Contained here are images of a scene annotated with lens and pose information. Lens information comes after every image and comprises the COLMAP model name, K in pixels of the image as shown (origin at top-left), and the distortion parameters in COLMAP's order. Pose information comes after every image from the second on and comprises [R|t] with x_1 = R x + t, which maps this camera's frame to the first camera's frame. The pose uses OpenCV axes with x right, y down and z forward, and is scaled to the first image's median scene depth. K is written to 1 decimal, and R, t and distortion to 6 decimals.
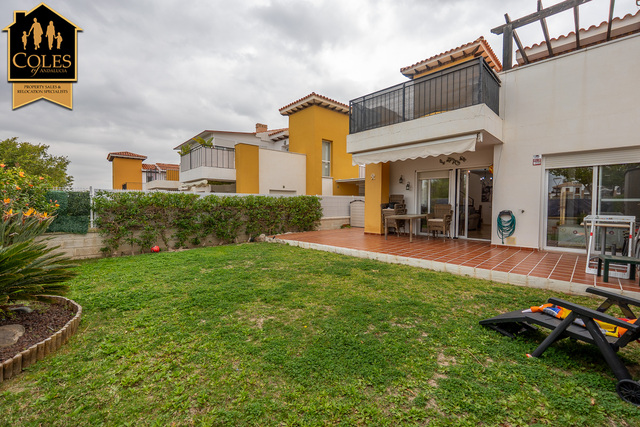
lens RADIAL K [[268.7, 0, 320.0], [0, 268.7, 213.5], [0, 0, 1]] dist [-0.000325, -0.000058]
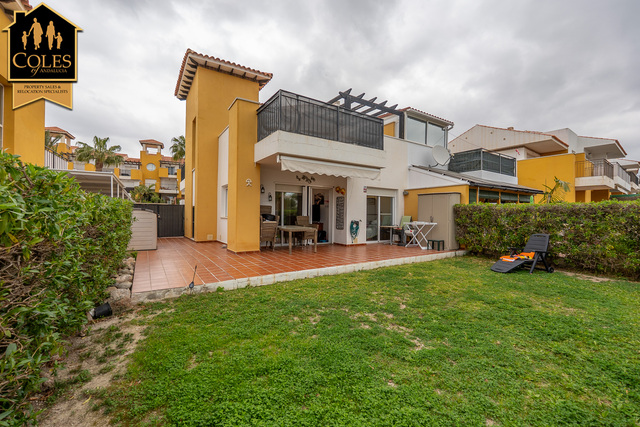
lens RADIAL K [[268.7, 0, 320.0], [0, 268.7, 213.5], [0, 0, 1]] dist [-0.000325, -0.000058]
pose [[0.201190, 0.002515, 0.979549, -0.660076], [0.027096, 0.999600, -0.008131, -0.035090], [-0.979177, 0.028178, 0.201041, 0.732424]]
